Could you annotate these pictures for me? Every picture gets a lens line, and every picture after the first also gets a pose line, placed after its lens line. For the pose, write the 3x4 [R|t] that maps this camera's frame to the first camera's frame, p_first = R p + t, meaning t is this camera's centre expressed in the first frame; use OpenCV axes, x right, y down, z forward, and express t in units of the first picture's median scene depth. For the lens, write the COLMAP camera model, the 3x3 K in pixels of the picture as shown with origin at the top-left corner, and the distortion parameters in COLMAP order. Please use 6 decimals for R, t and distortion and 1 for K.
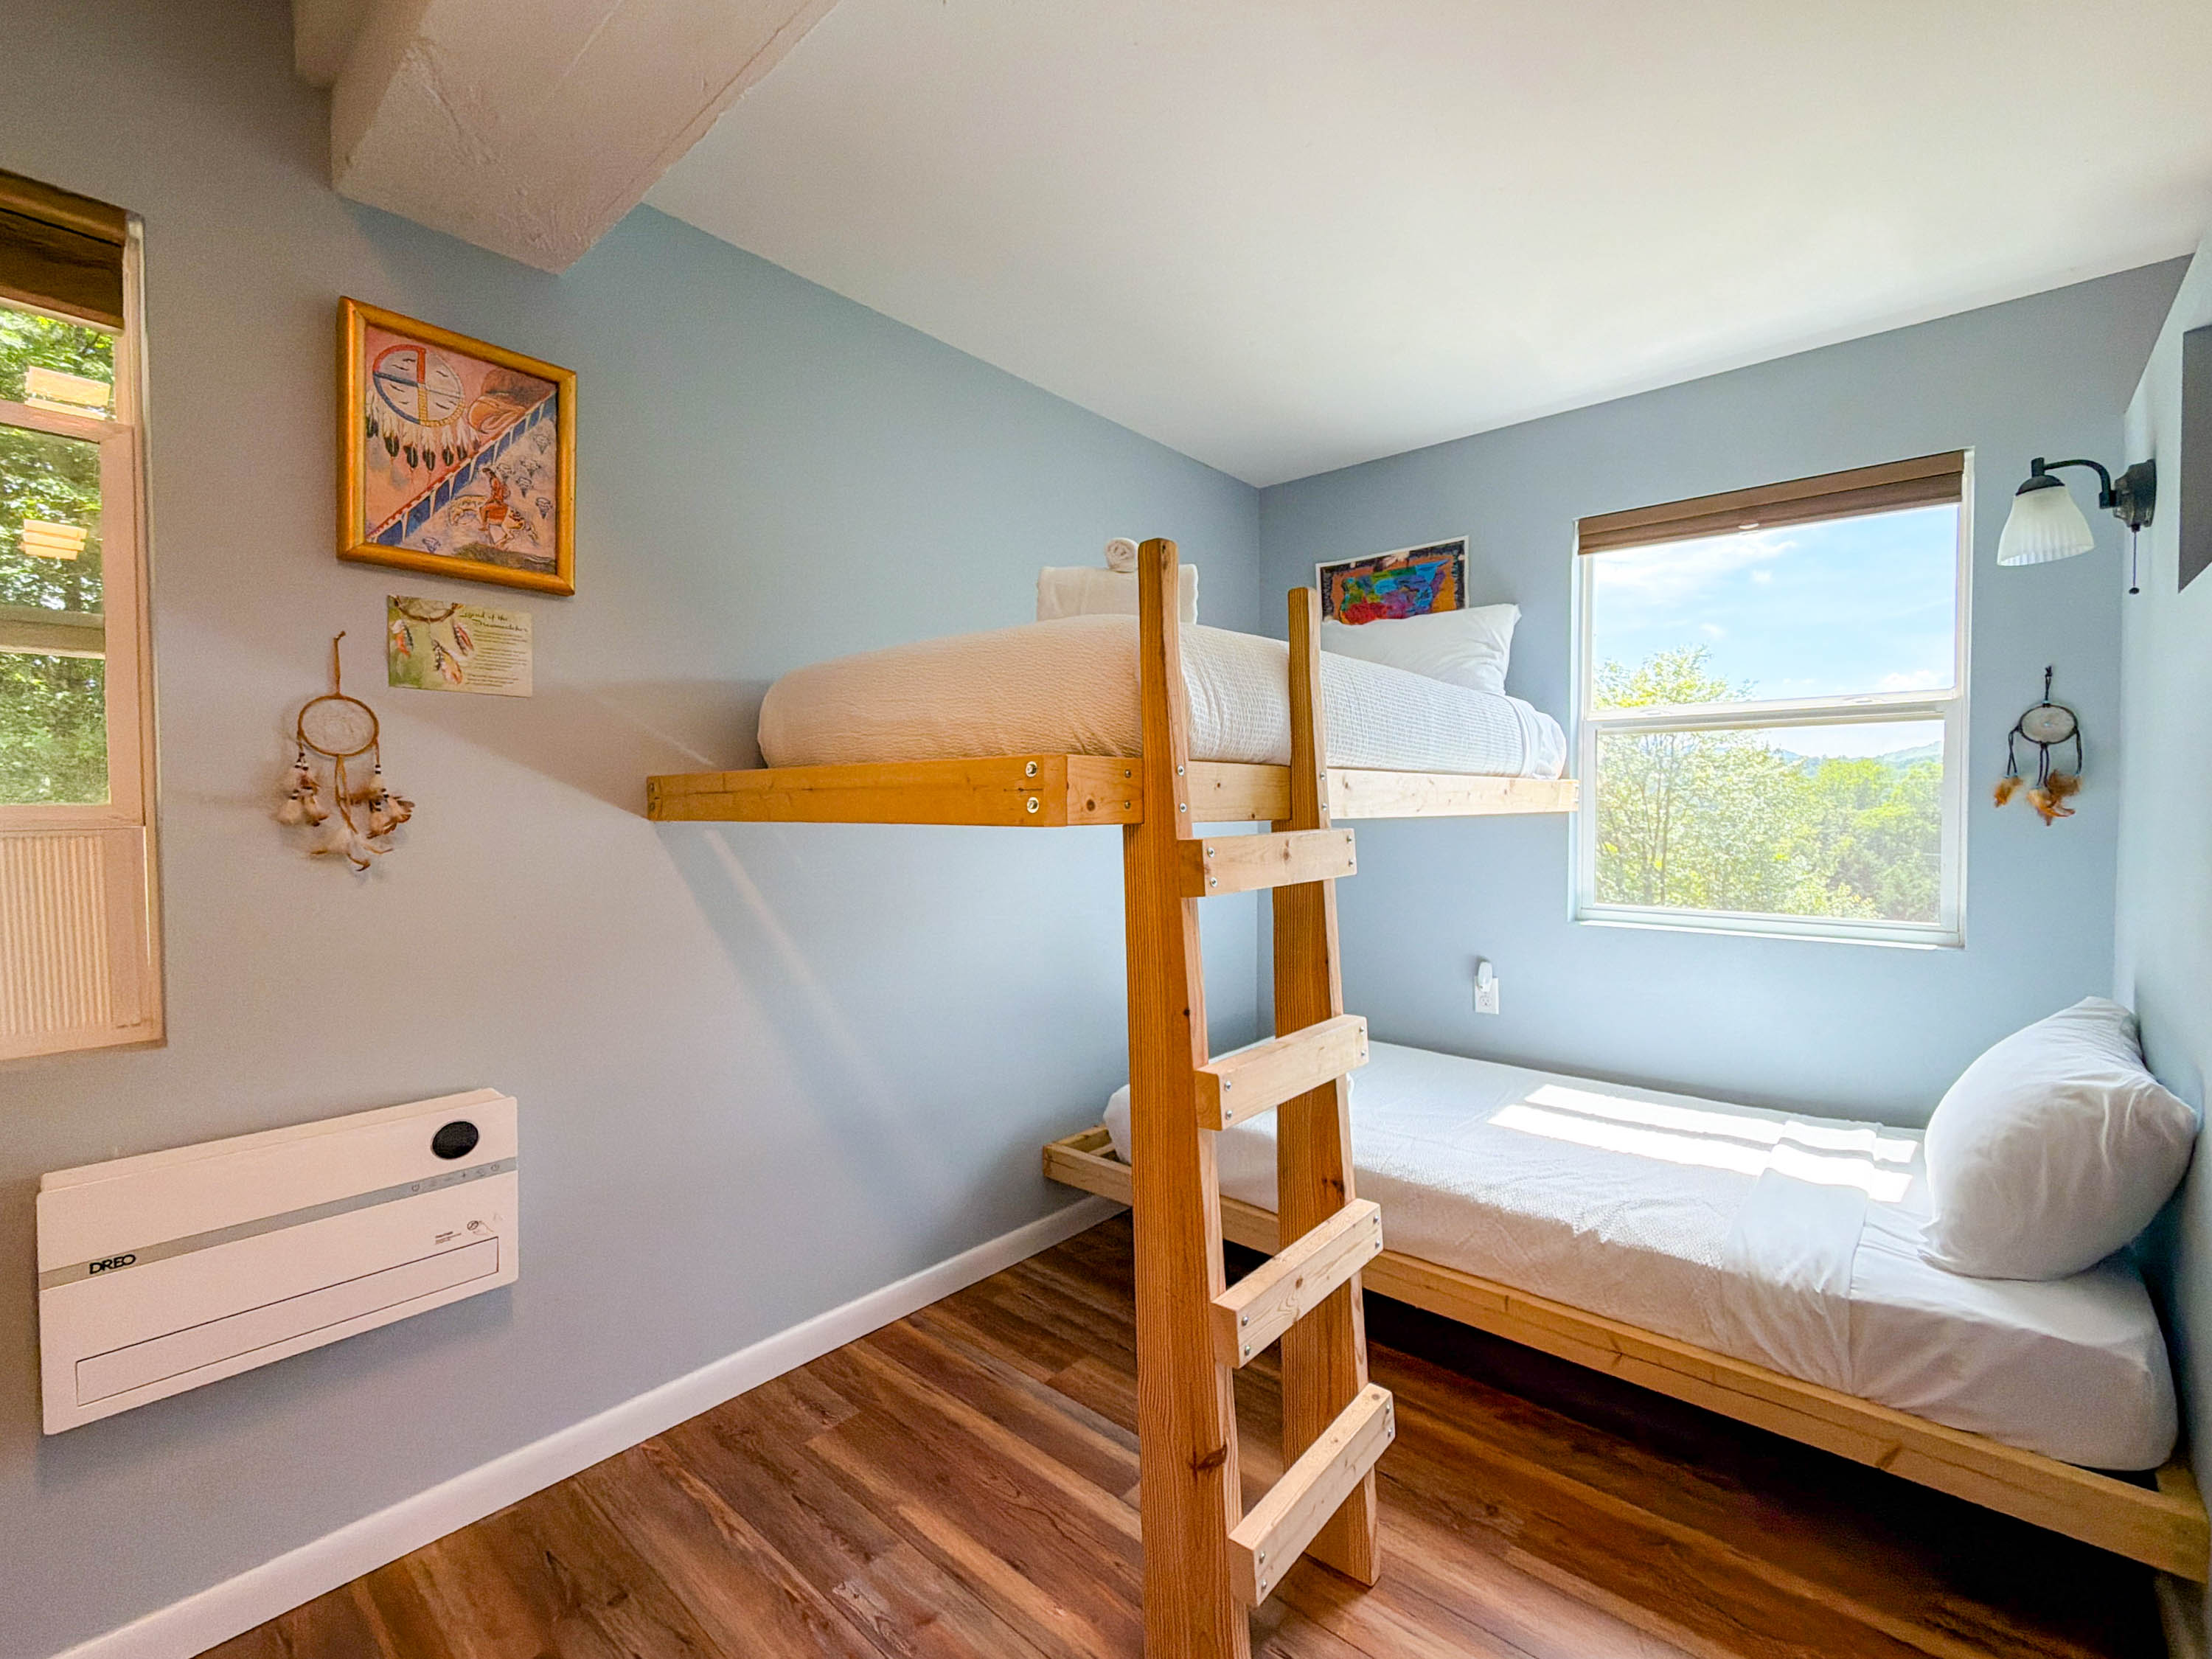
lens RADIAL K [[954.6, 0, 1109.2], [0, 954.6, 831.8], [0, 0, 1]] dist [-0.001749, -0.000724]
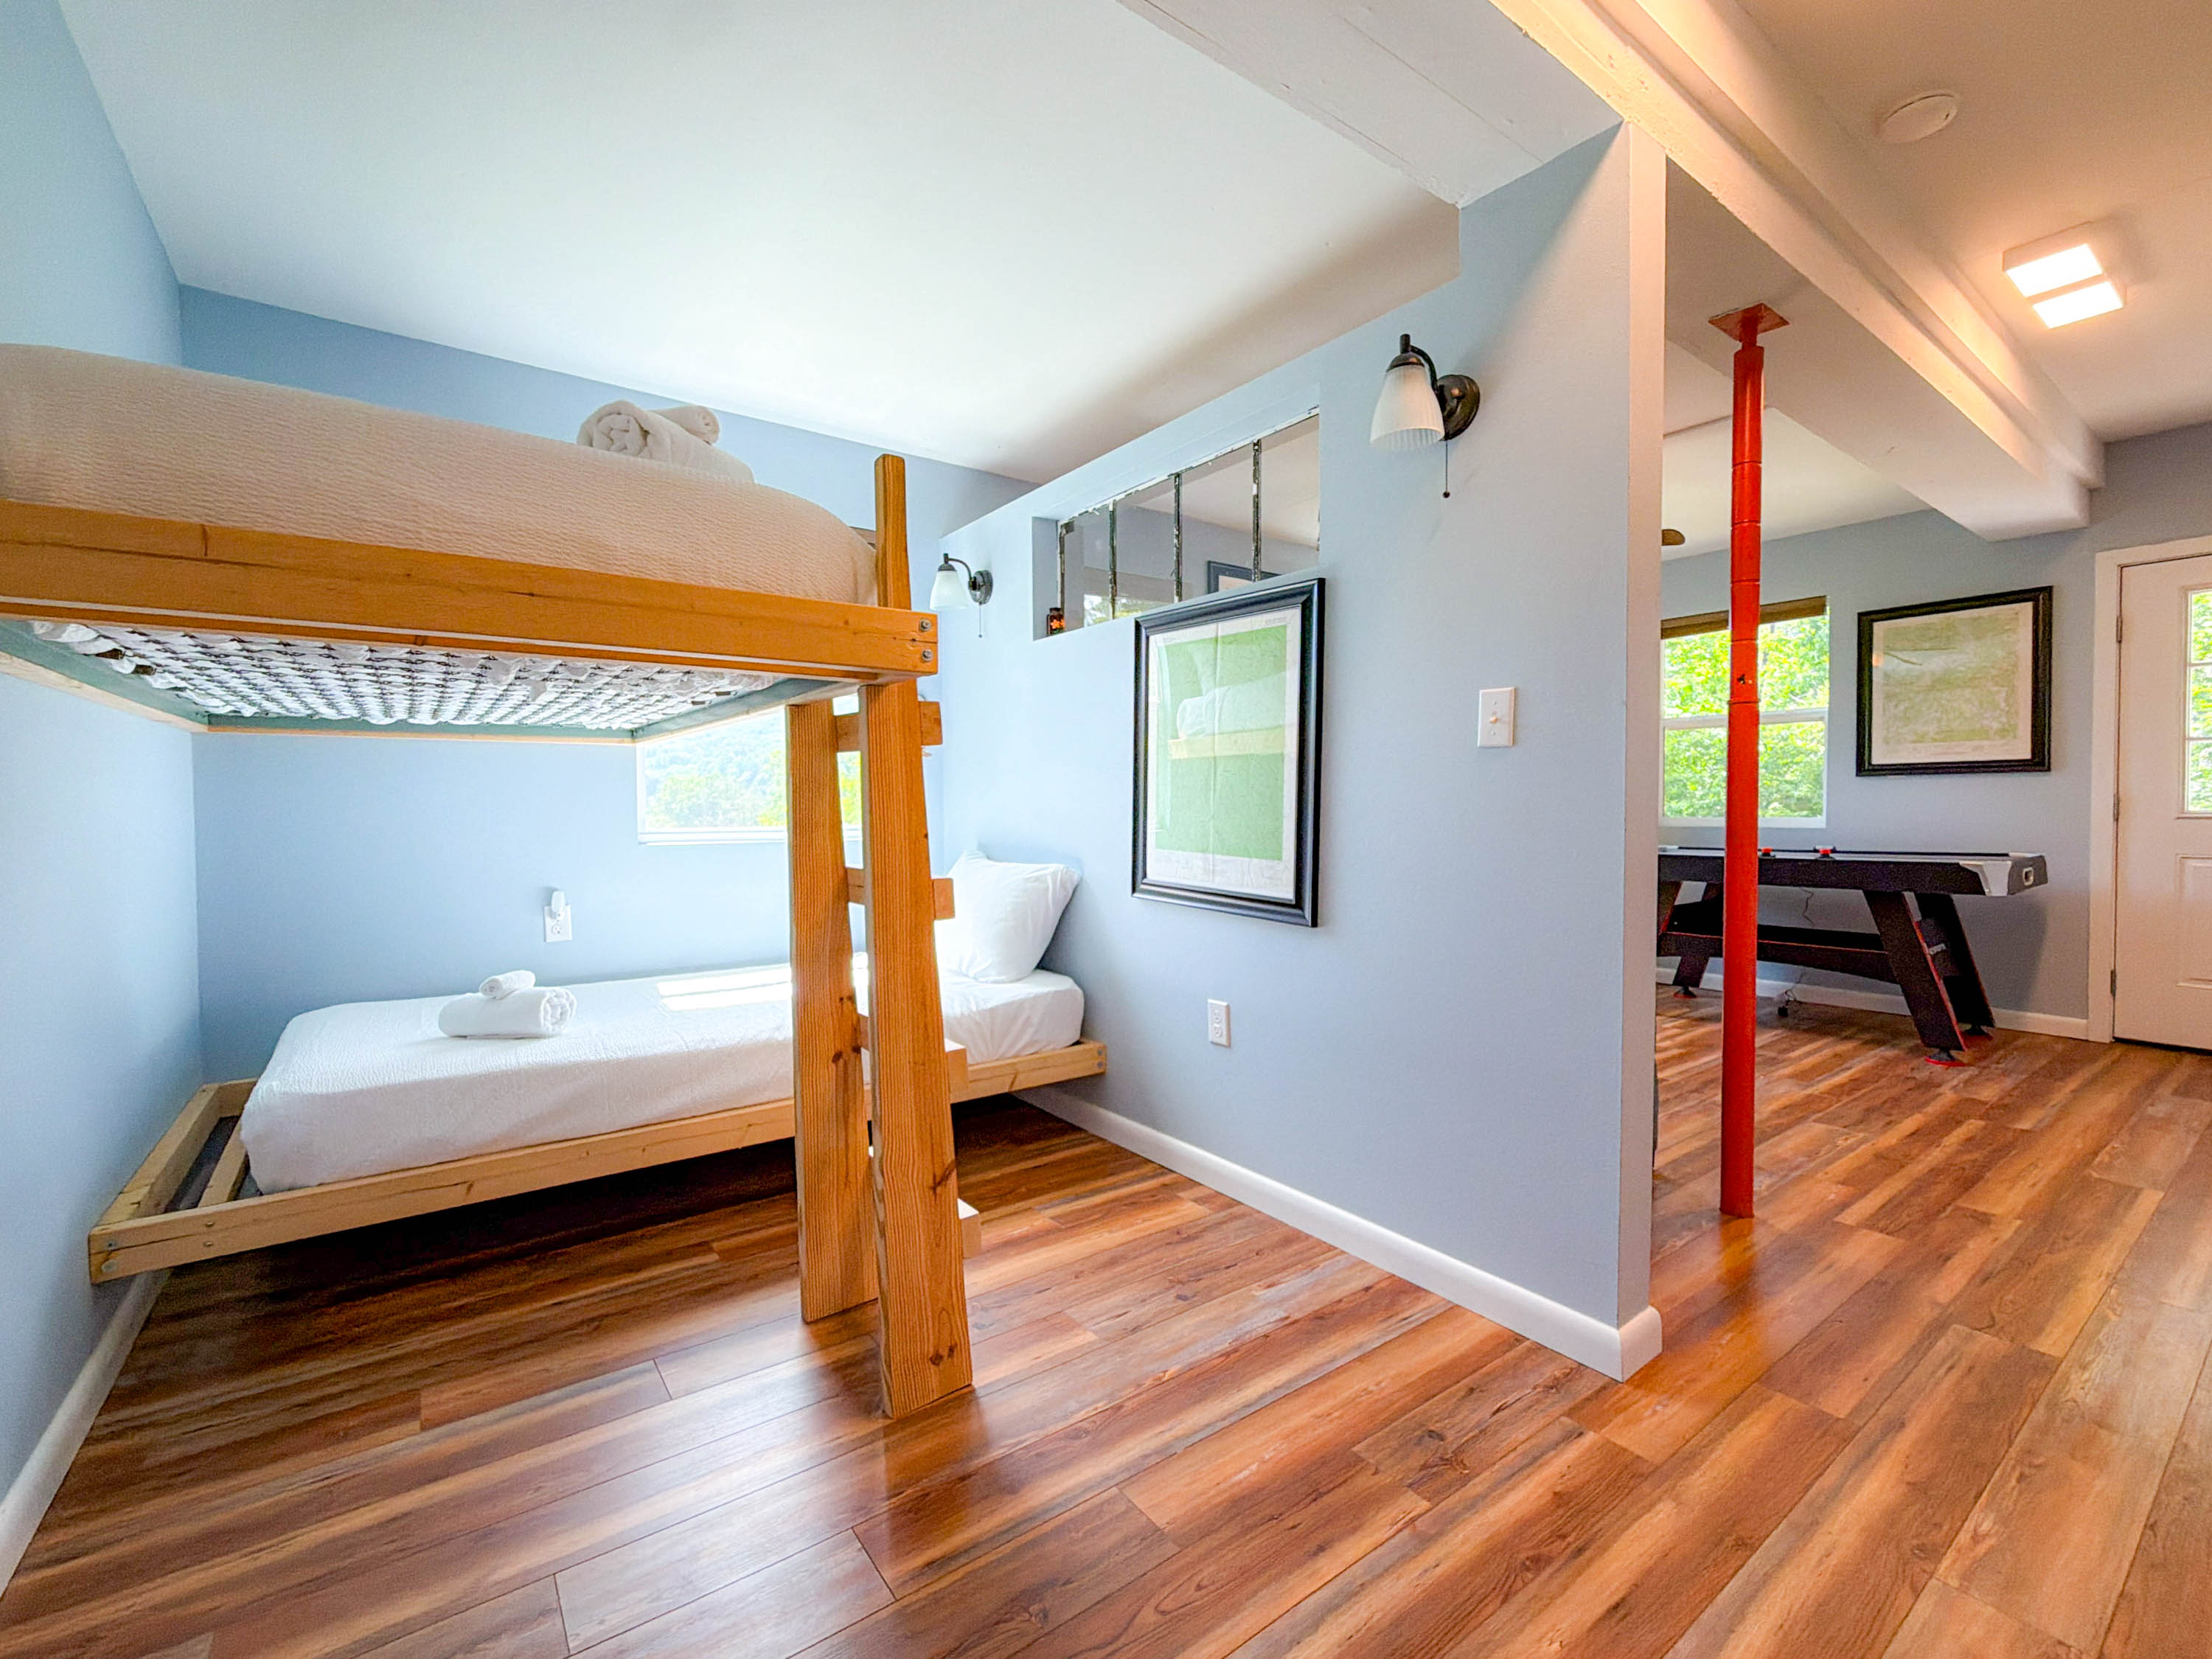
lens RADIAL K [[954.6, 0, 1109.2], [0, 954.6, 831.8], [0, 0, 1]] dist [-0.001749, -0.000724]
pose [[0.217979, -0.025496, 0.975620, -0.892118], [0.027642, 0.999419, 0.019942, 0.131277], [-0.975562, 0.022621, 0.218557, 0.380232]]
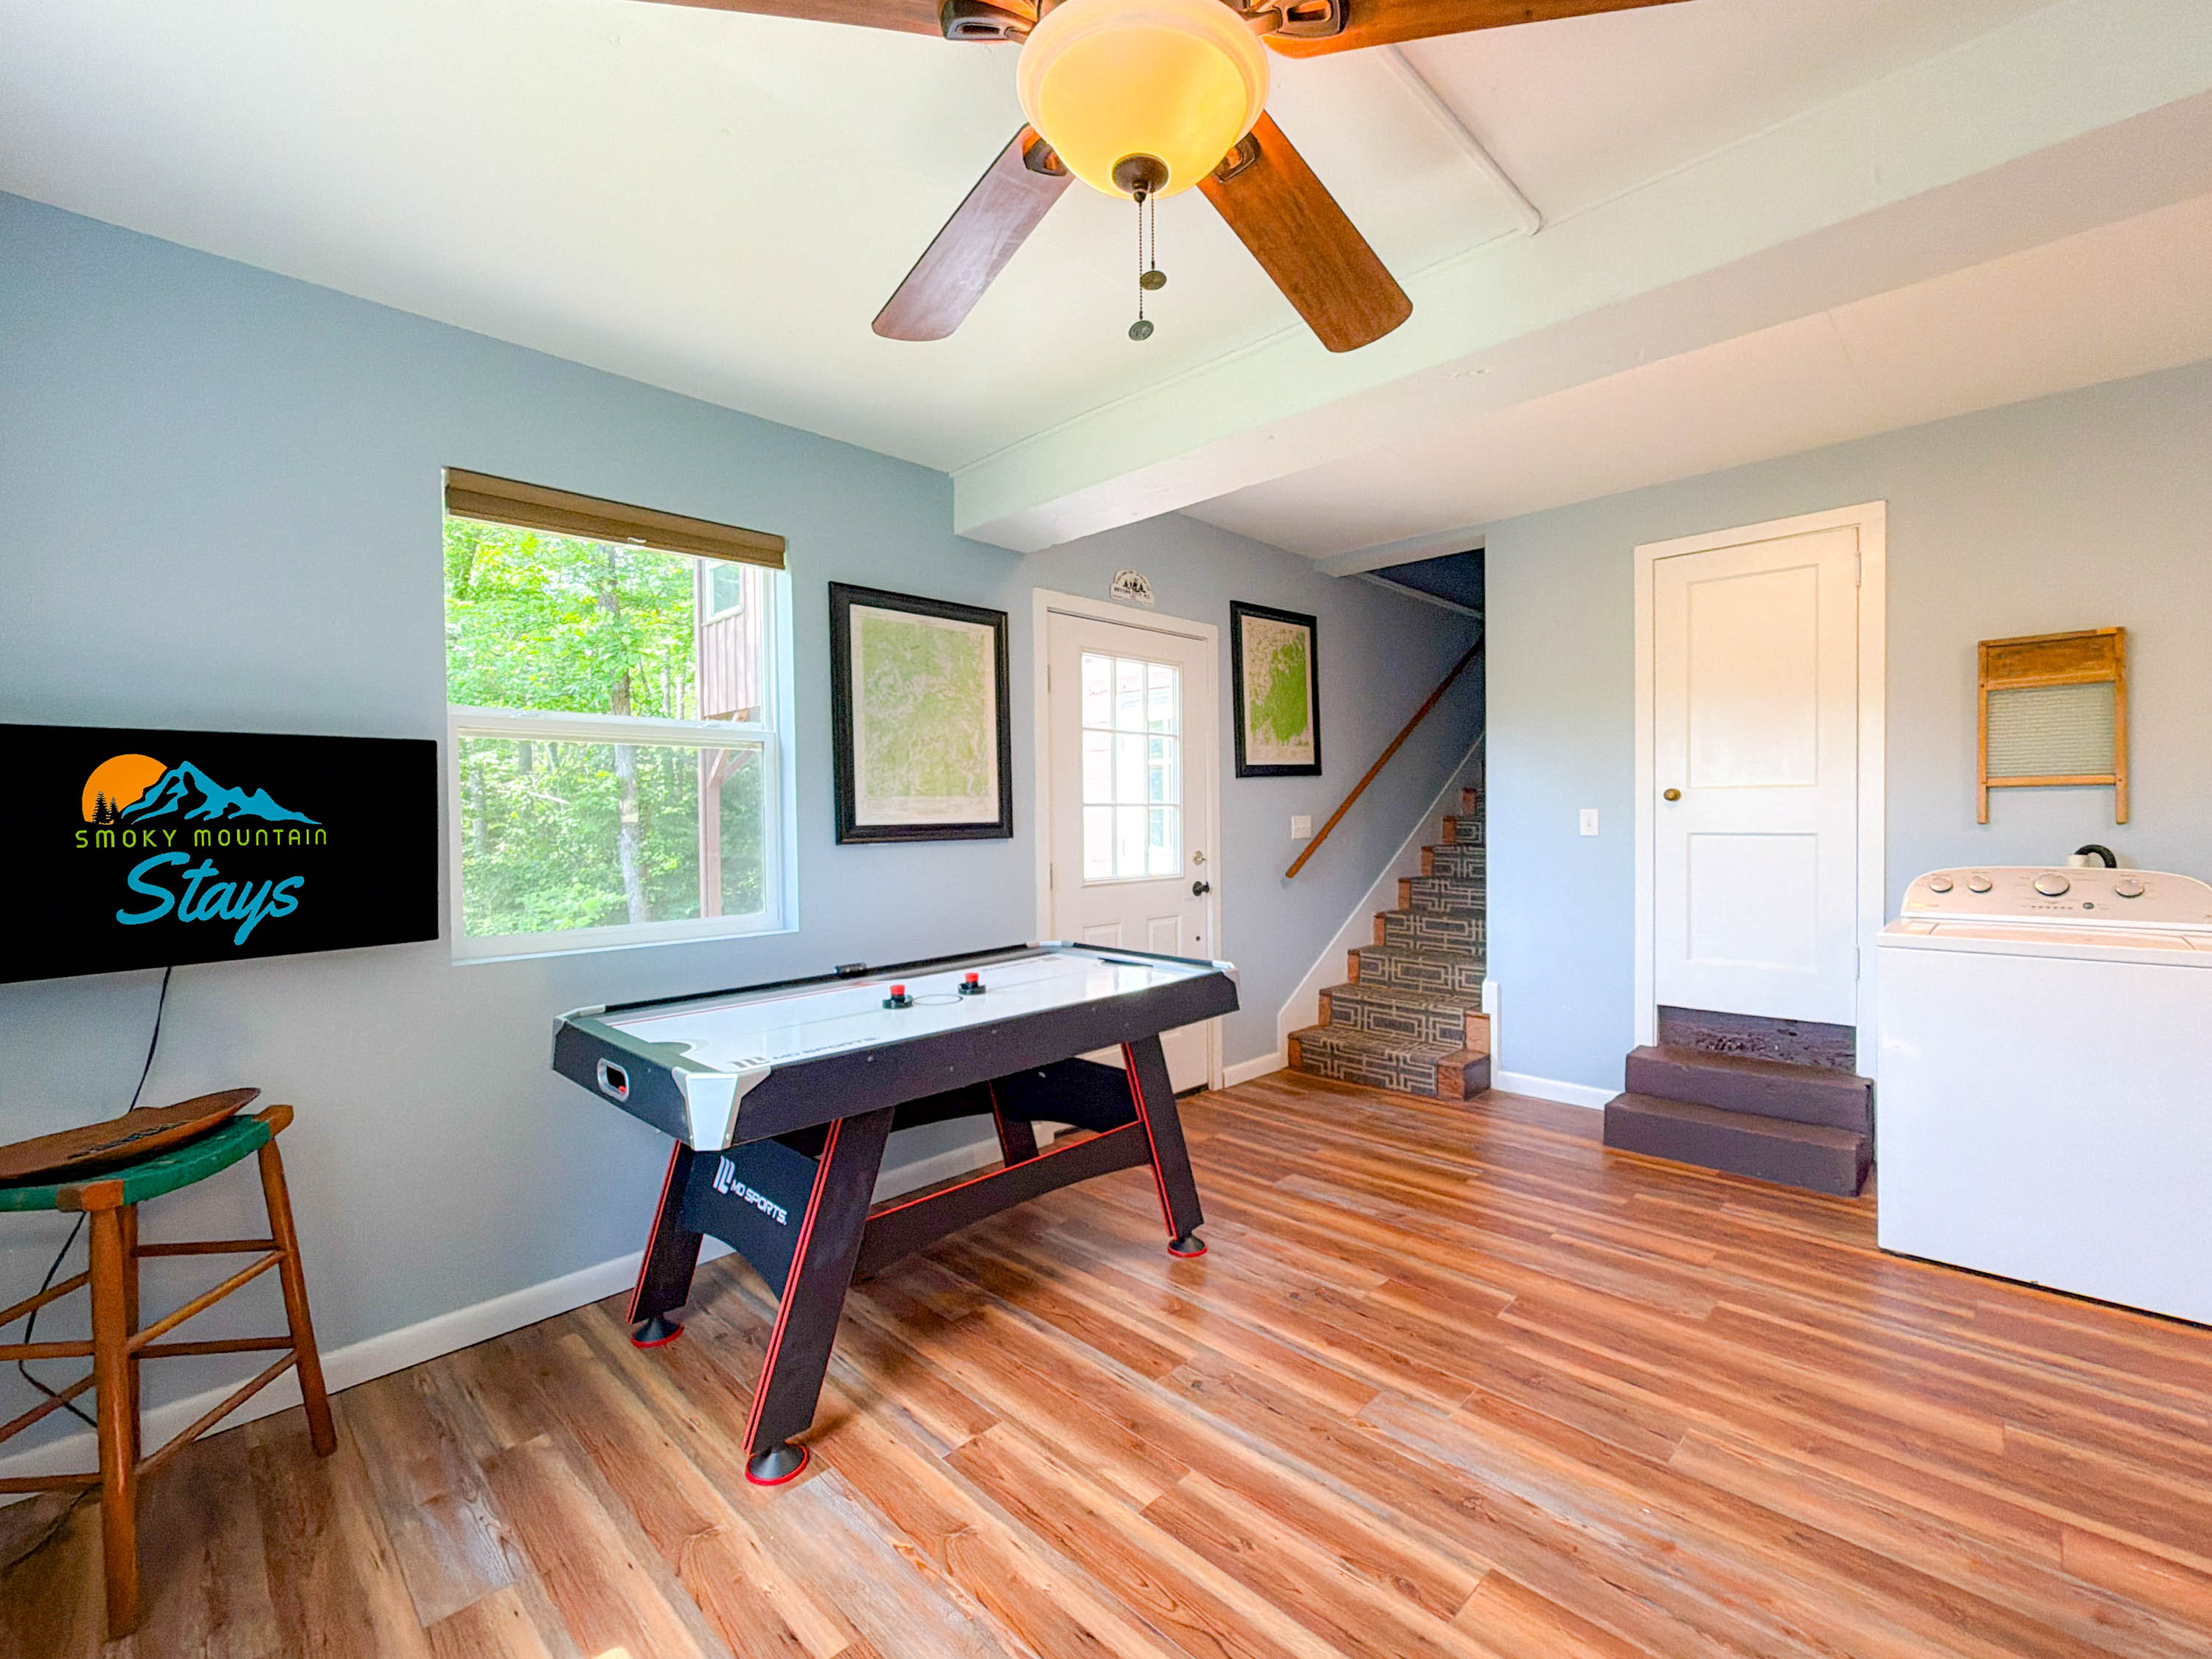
lens RADIAL K [[954.6, 0, 1109.2], [0, 954.6, 831.8], [0, 0, 1]] dist [-0.001749, -0.000724]
pose [[-0.997949, 0.012246, 0.062837, 1.906485], [0.014874, 0.999027, 0.041529, -0.012276], [-0.062267, 0.042378, -0.997159, 0.570921]]
